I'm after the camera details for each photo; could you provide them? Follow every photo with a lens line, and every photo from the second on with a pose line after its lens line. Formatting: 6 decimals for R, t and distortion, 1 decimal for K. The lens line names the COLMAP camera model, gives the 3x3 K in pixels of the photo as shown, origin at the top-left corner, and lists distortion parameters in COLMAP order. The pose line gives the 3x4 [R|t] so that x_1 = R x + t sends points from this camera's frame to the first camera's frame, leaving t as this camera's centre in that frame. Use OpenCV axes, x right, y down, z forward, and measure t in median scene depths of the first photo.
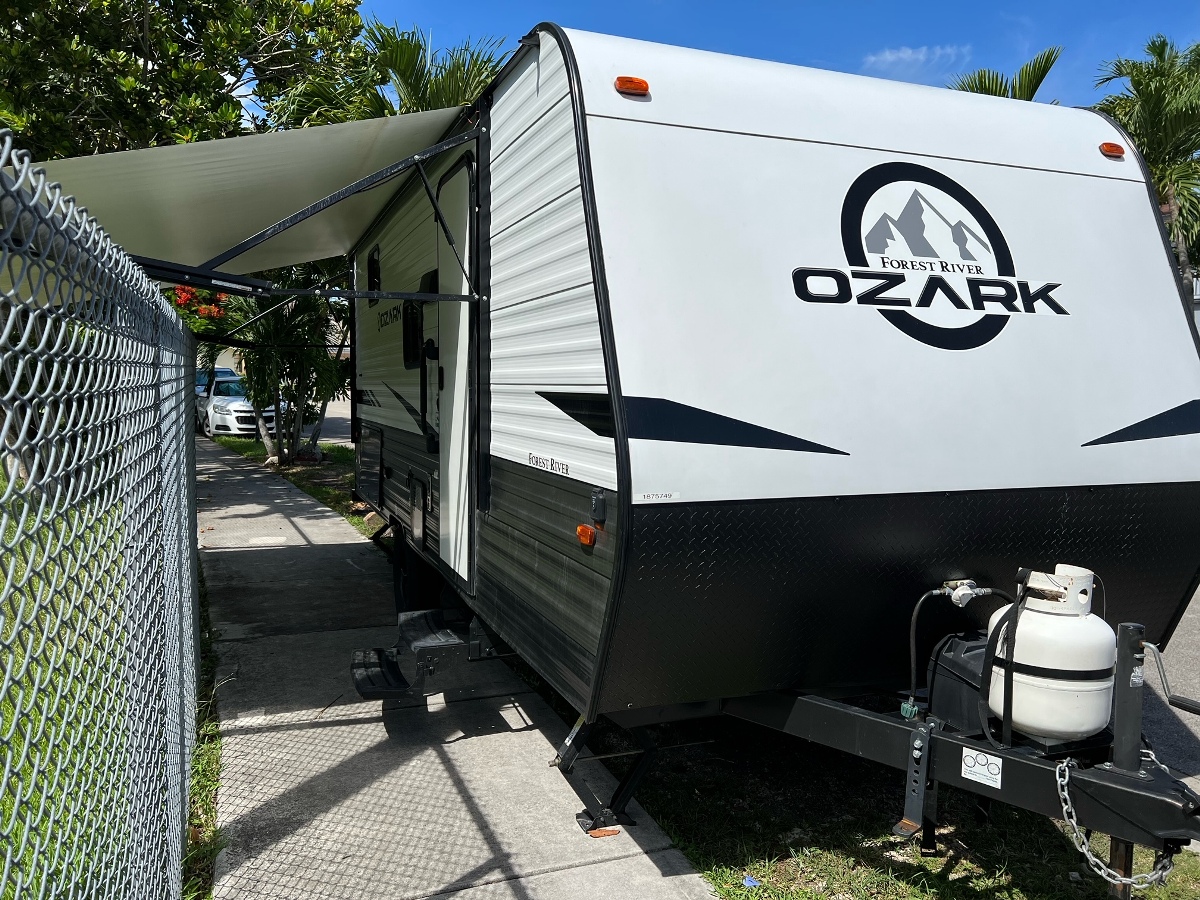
lens RADIAL K [[901.6, 0, 598.9], [0, 901.6, 451.8], [0, 0, 1]] dist [0.005908, -0.026868]
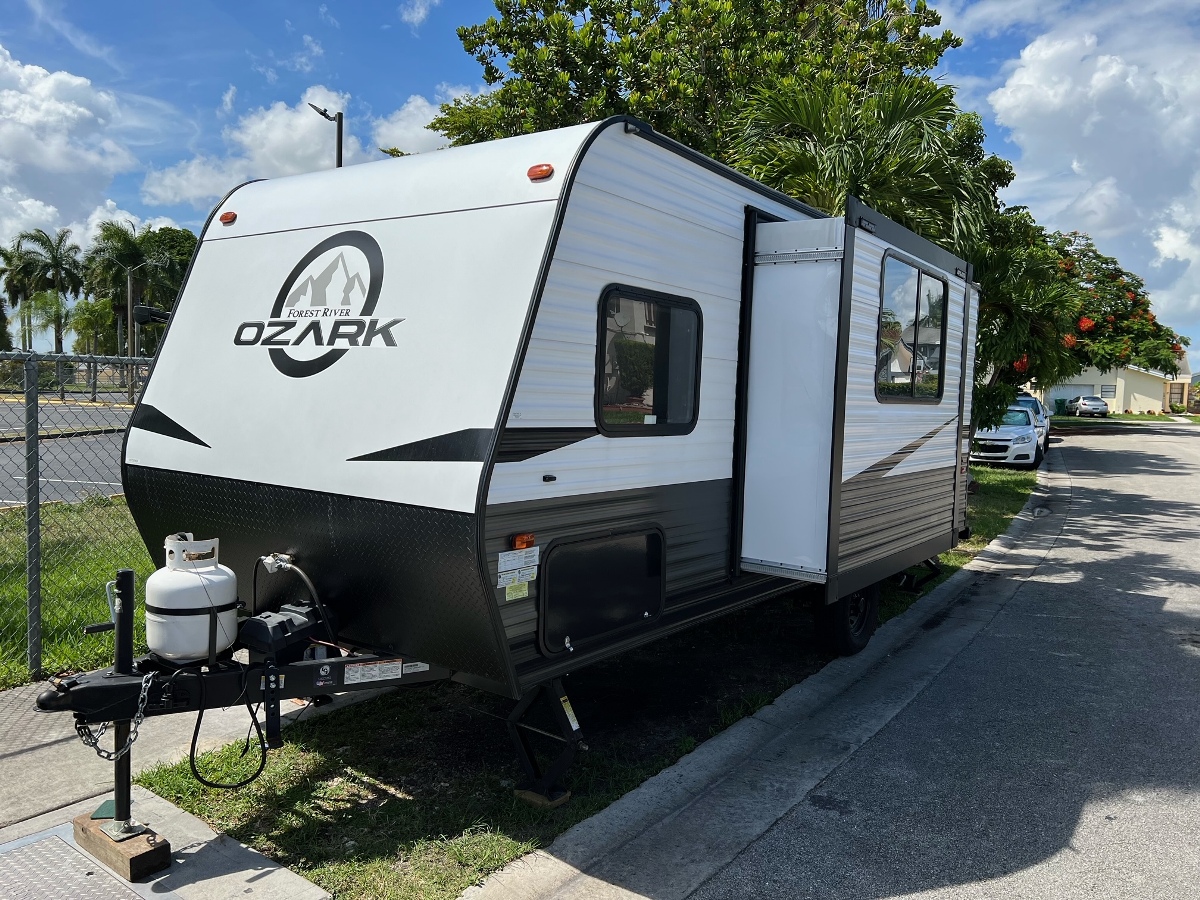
lens RADIAL K [[901.6, 0, 598.4], [0, 901.6, 447.6], [0, 0, 1]] dist [0.005908, -0.026868]
pose [[0.536464, 0.068987, -0.841099, 1.695615], [-0.097954, 0.995007, 0.019135, -0.078068], [0.838219, 0.072124, 0.540543, 0.653829]]
